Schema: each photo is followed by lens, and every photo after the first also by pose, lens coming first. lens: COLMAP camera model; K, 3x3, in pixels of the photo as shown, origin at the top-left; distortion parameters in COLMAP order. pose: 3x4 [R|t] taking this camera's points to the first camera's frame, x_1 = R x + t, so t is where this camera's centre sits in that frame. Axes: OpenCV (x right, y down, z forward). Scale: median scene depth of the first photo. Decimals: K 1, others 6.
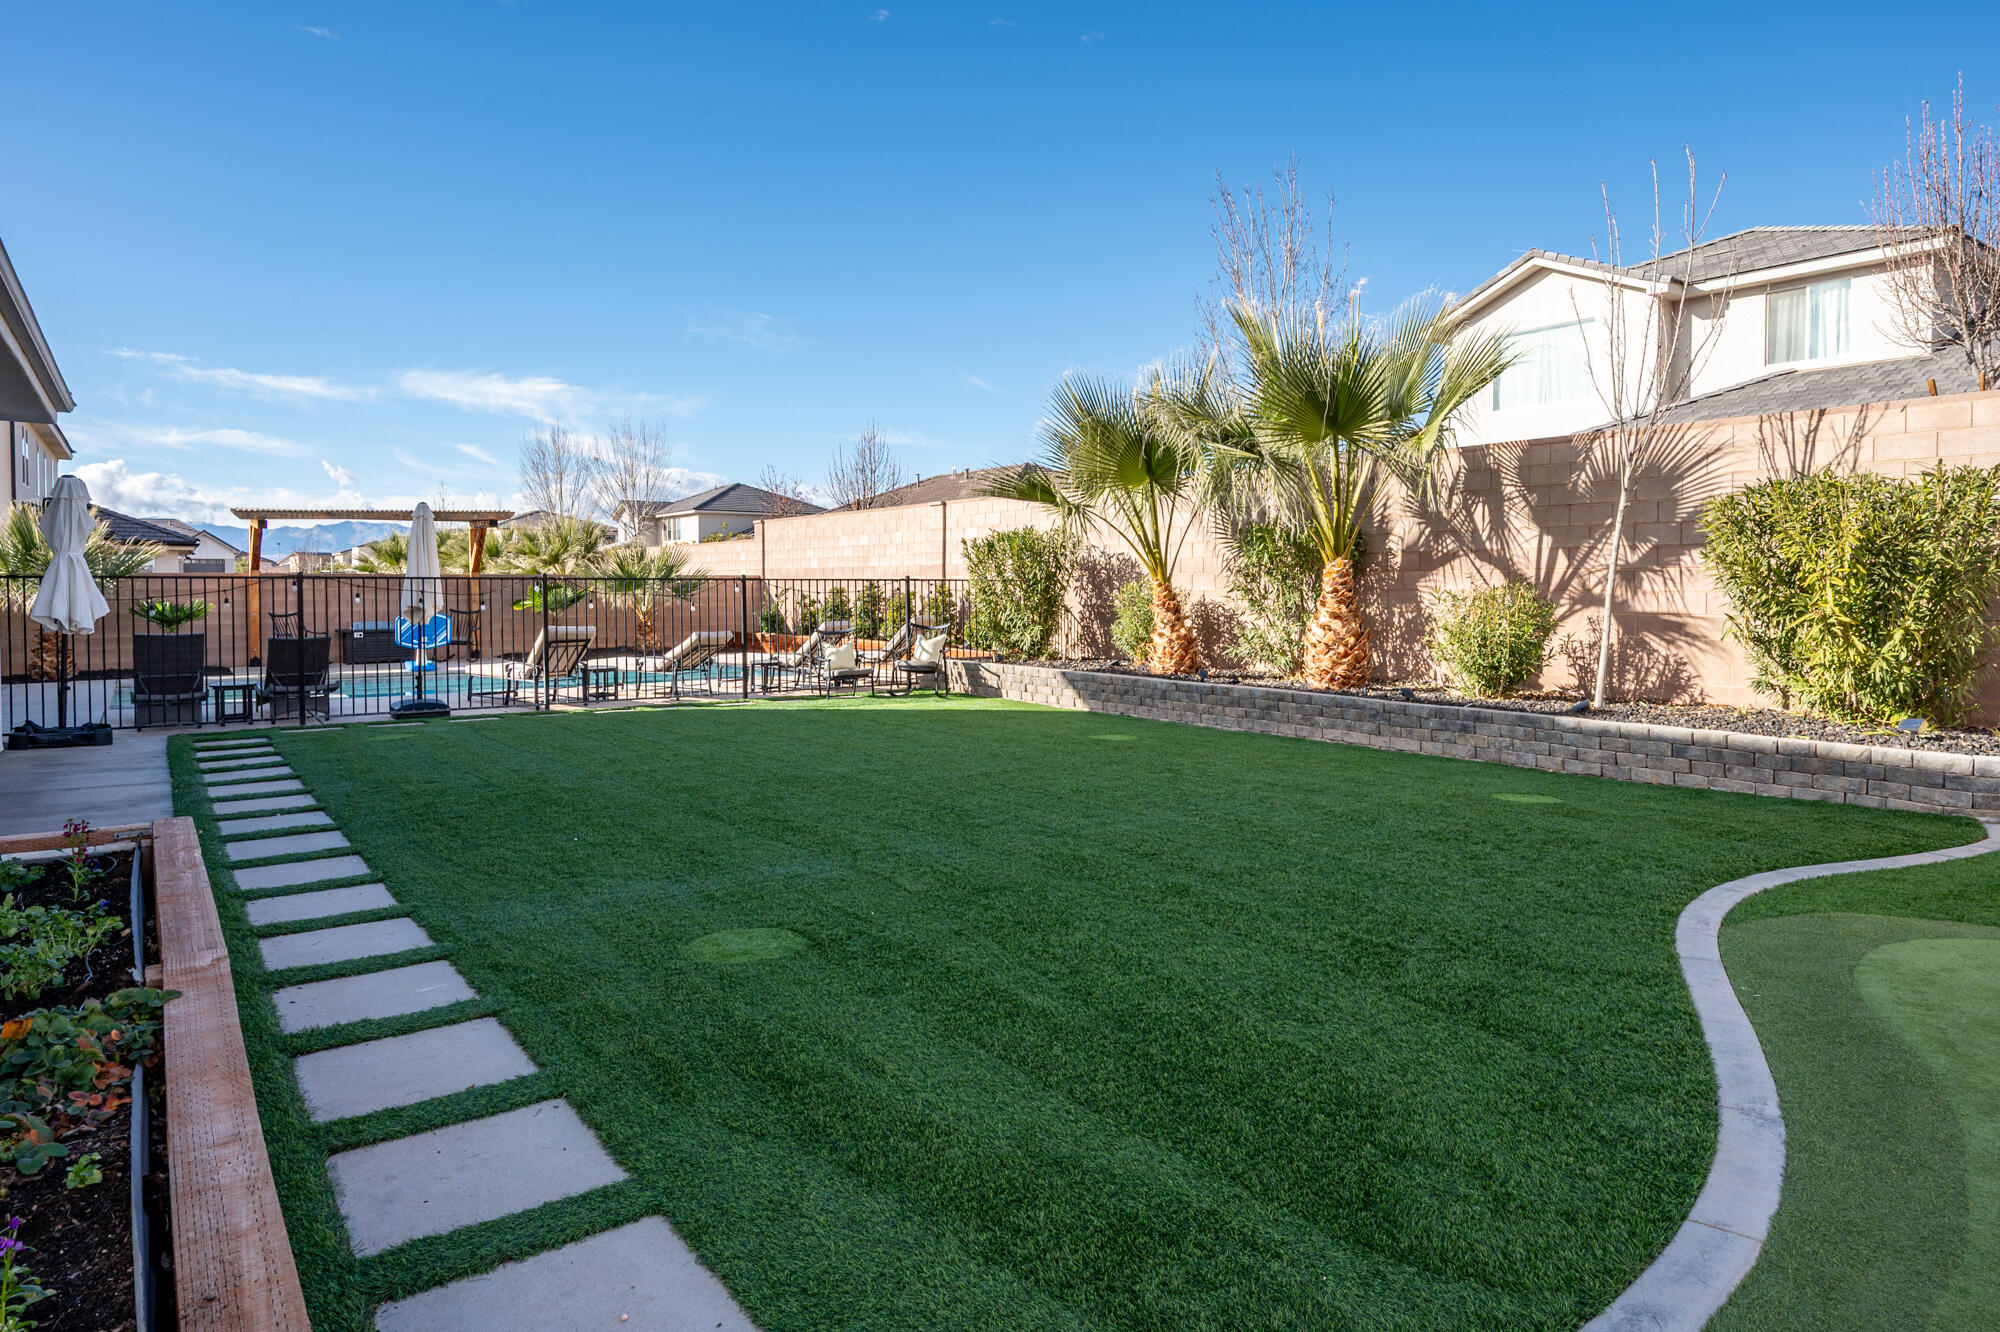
lens RADIAL K [[1168.0, 0, 996.5], [0, 1168.0, 651.1], [0, 0, 1]] dist [0.001610, 0.000676]
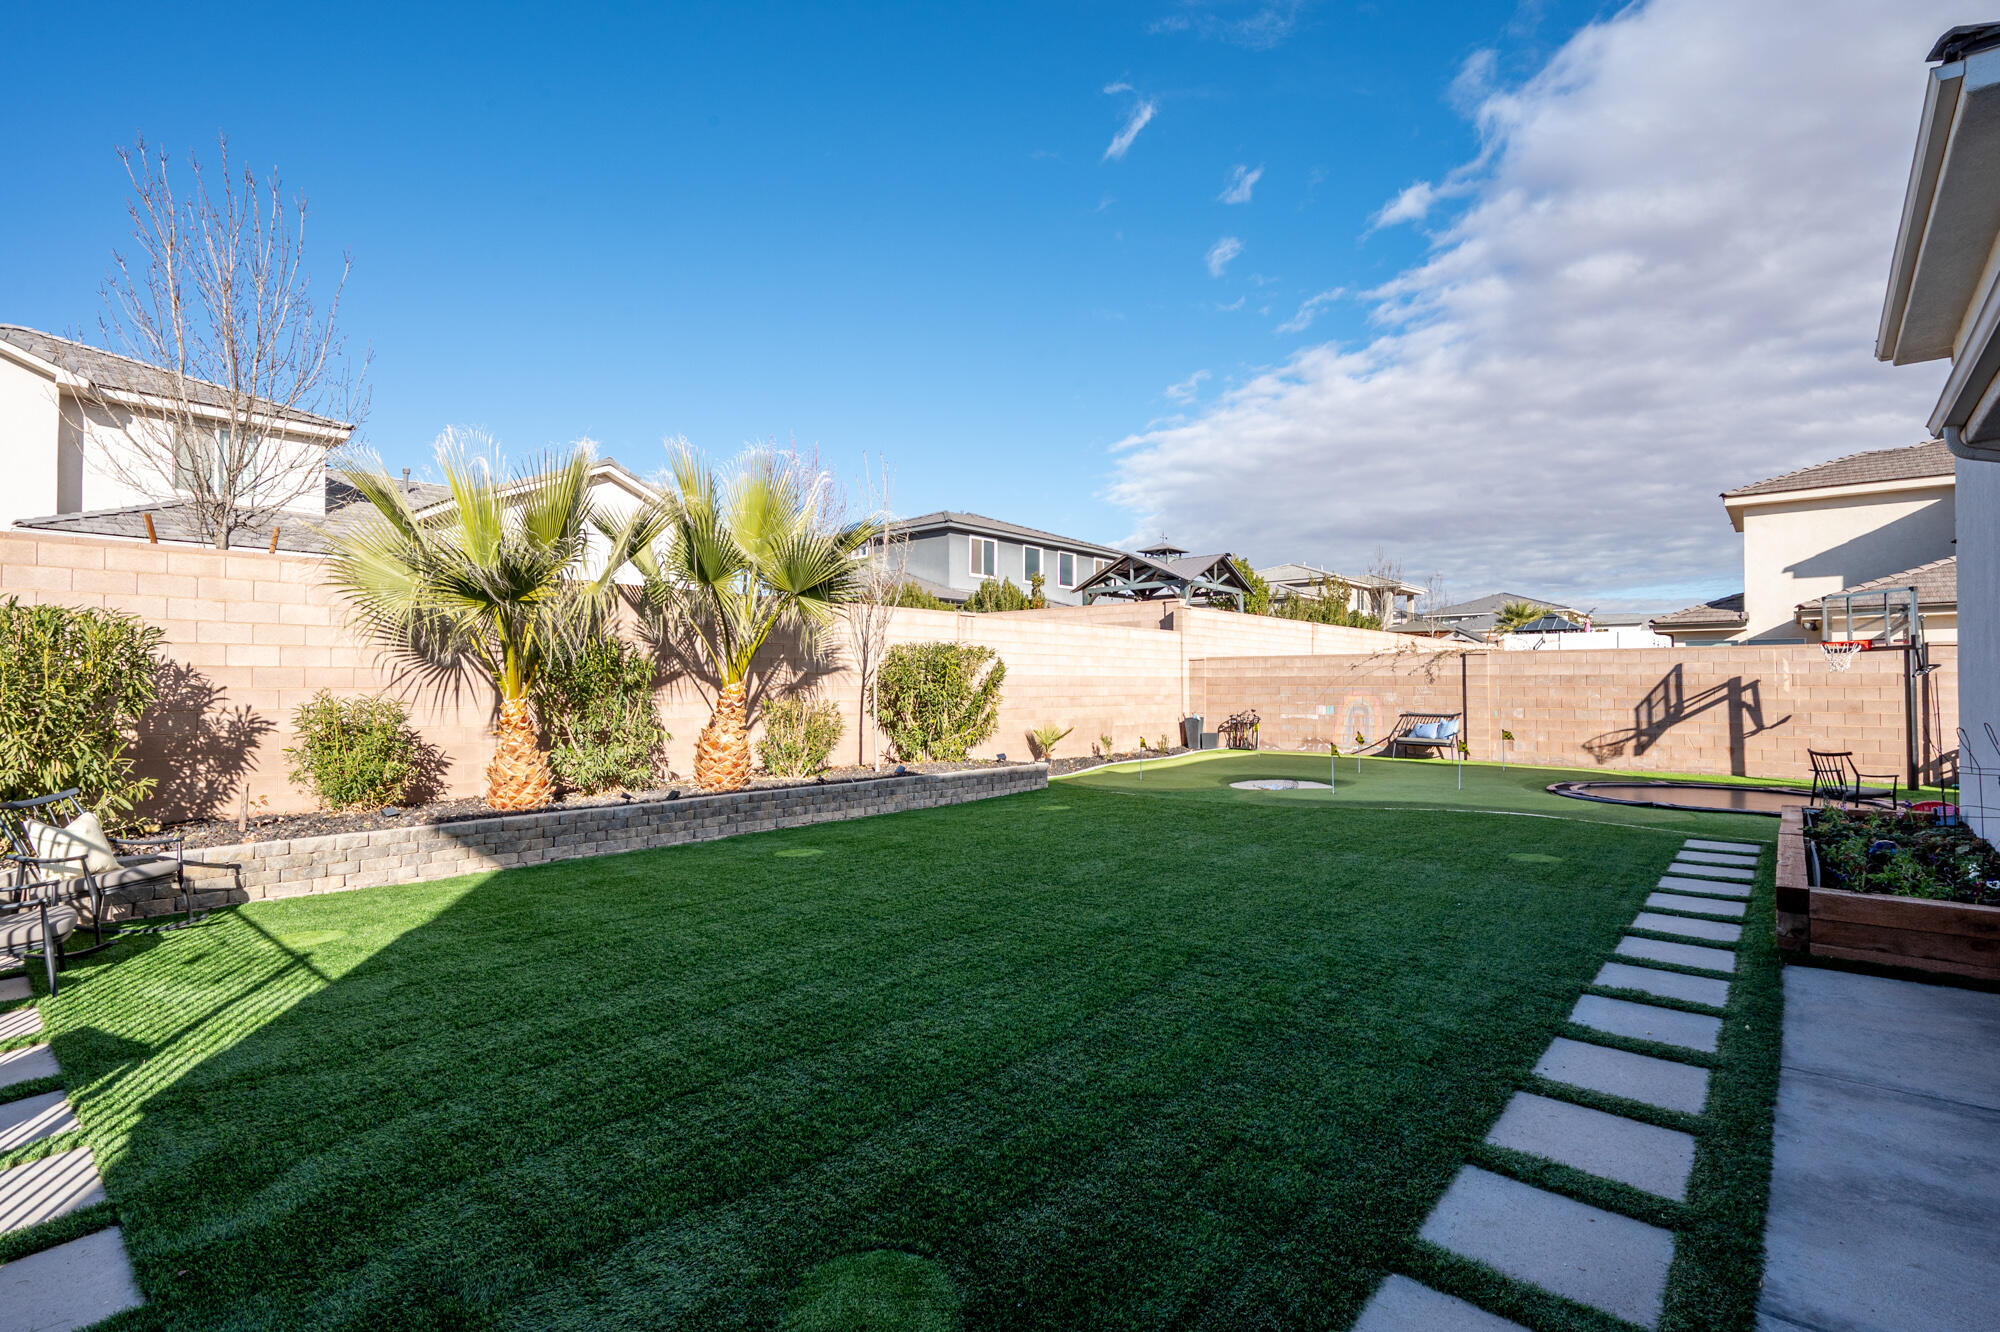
lens RADIAL K [[921.2, 0, 988.7], [0, 921.2, 668.4], [0, 0, 1]] dist [-0.015665, -0.000346]
pose [[-0.215574, 0.015042, 0.976372, -0.654255], [0.052360, 0.998621, -0.003824, -0.068926], [-0.975083, 0.050299, -0.216065, 0.908344]]
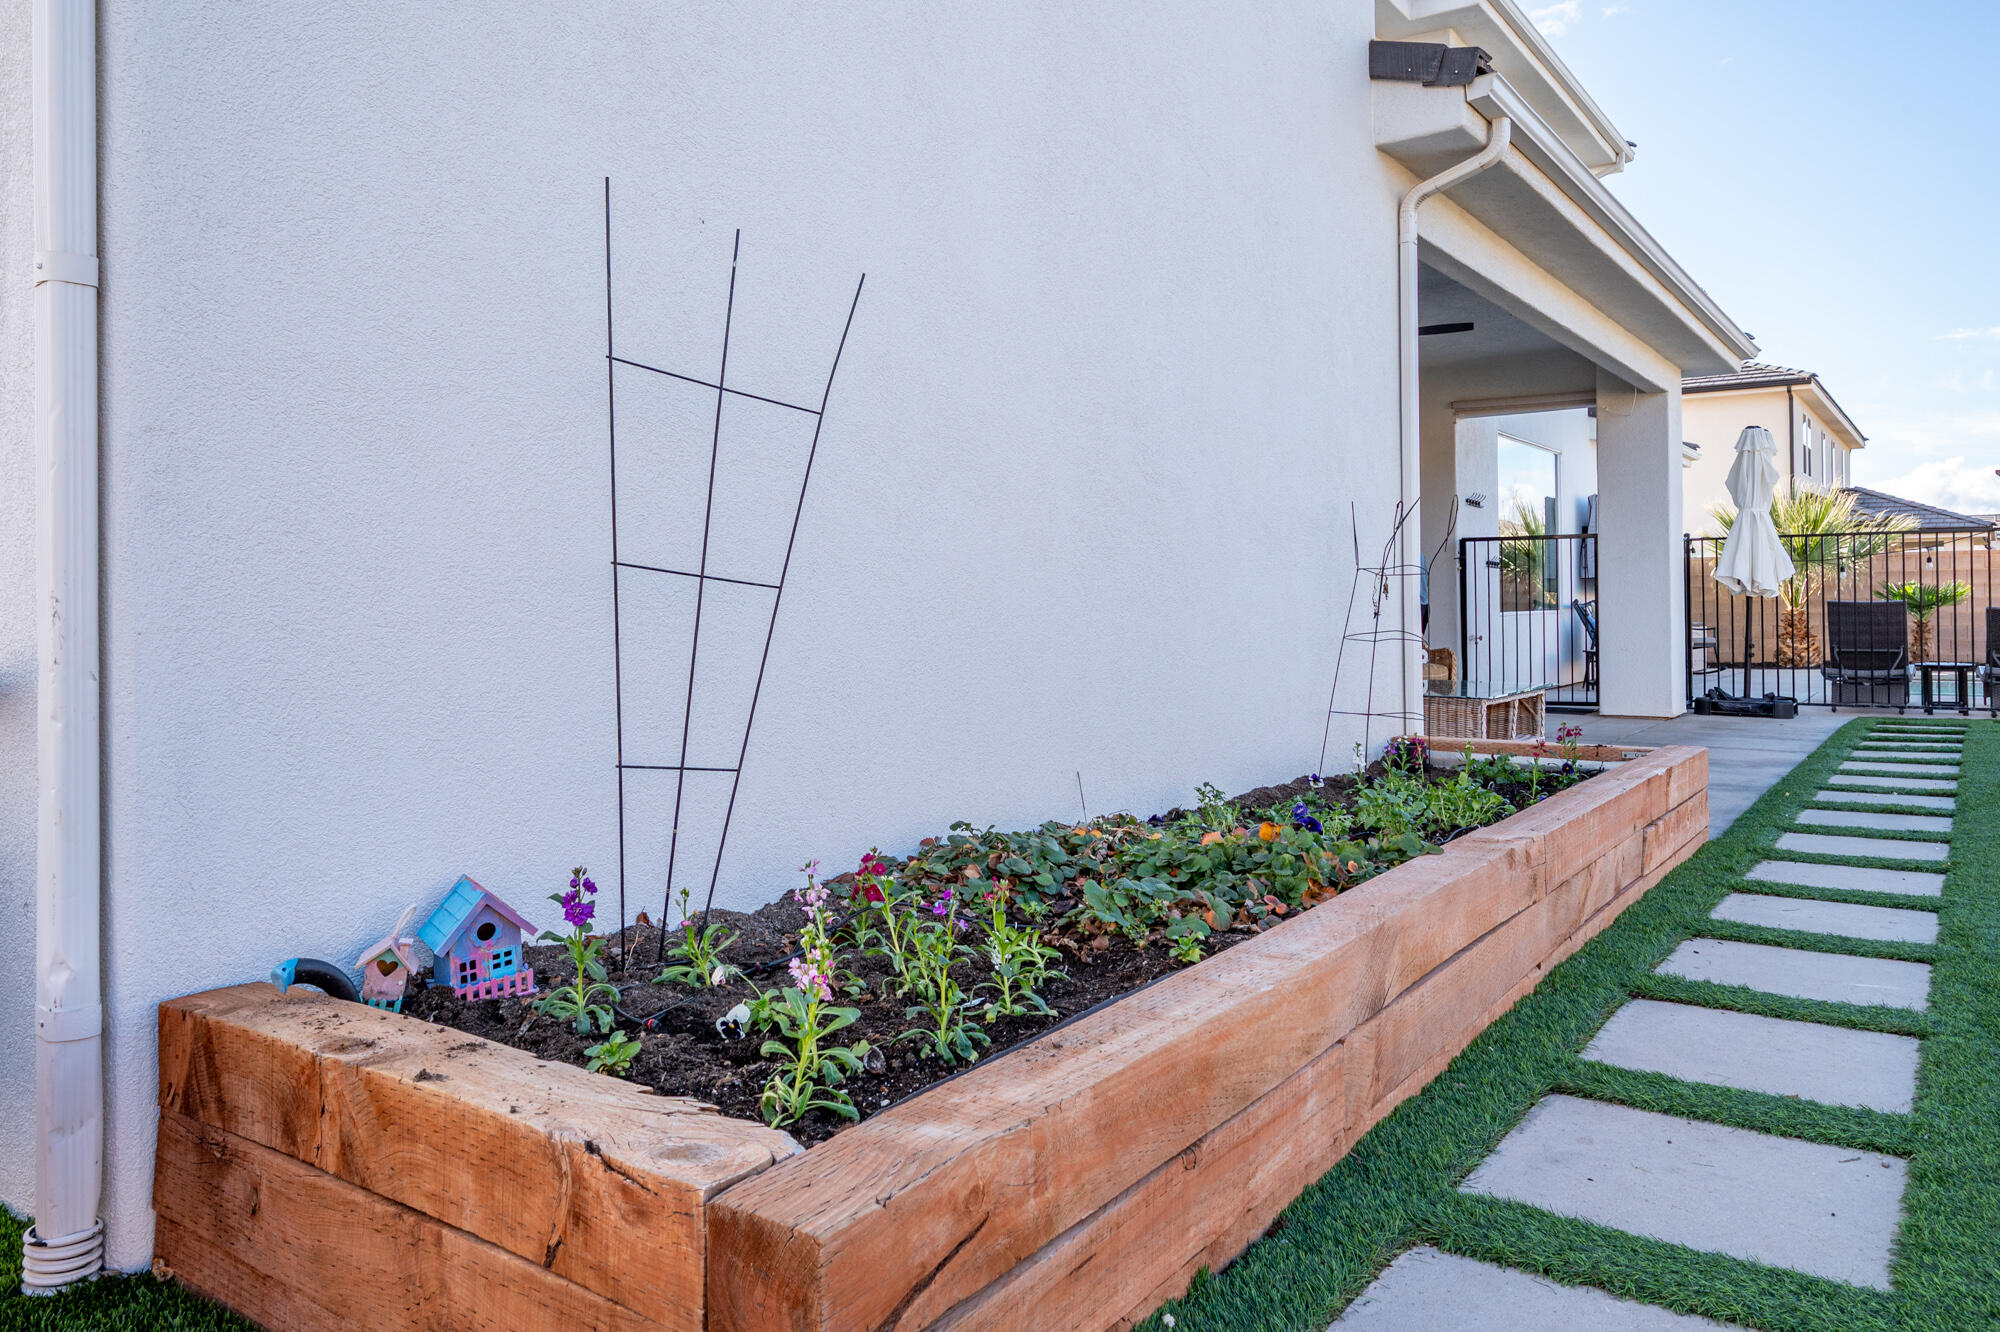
lens RADIAL K [[1357.2, 0, 1020.1], [0, 1357.2, 609.8], [0, 0, 1]] dist [0.001194, 0.000114]
pose [[0.325673, -0.005384, -0.945467, 0.040528], [-0.035665, 0.999202, -0.017975, 0.034423], [0.944809, 0.039574, 0.325221, 0.088399]]
